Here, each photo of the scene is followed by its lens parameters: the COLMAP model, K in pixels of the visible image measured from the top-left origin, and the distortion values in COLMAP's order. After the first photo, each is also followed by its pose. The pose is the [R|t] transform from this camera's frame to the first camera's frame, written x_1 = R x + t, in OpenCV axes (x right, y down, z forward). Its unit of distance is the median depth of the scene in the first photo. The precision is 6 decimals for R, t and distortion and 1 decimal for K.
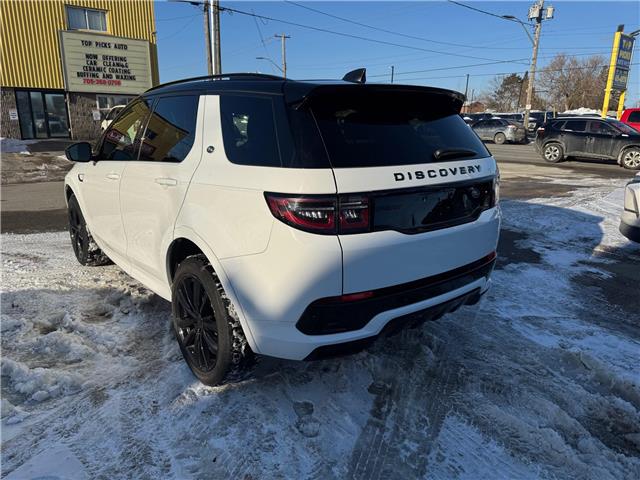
lens RADIAL K [[452.6, 0, 316.9], [0, 452.6, 241.3], [0, 0, 1]] dist [0.028285, -0.032149]
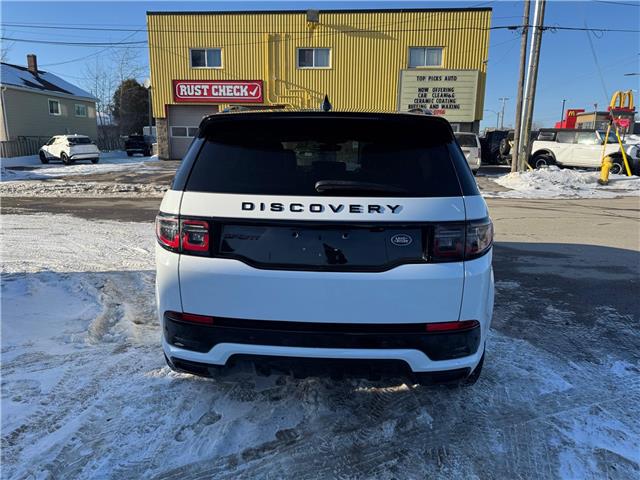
lens RADIAL K [[452.6, 0, 316.7], [0, 452.6, 240.8], [0, 0, 1]] dist [0.028285, -0.032149]
pose [[0.744307, 0.140410, -0.652911, 0.086965], [-0.176433, 0.984256, 0.010536, -0.010023], [0.644111, 0.107353, 0.757362, 0.035446]]
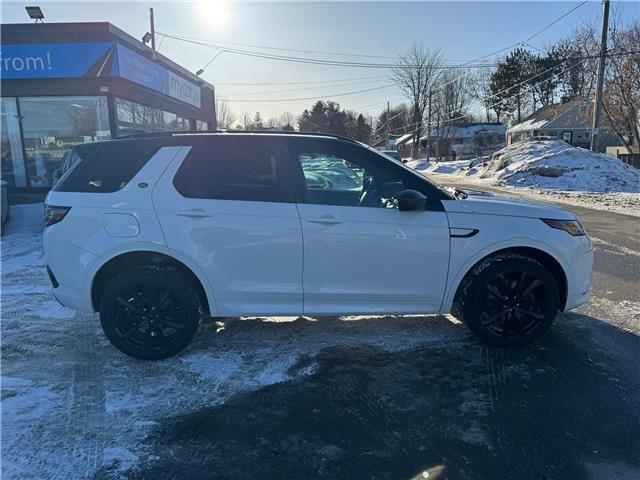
lens RADIAL K [[452.6, 0, 321.0], [0, 452.6, 241.2], [0, 0, 1]] dist [0.028285, -0.032149]
pose [[-0.604748, 0.147796, -0.782583, 0.119264], [-0.196606, 0.924513, 0.326530, -0.079155], [0.771768, 0.351329, -0.530040, 0.291694]]
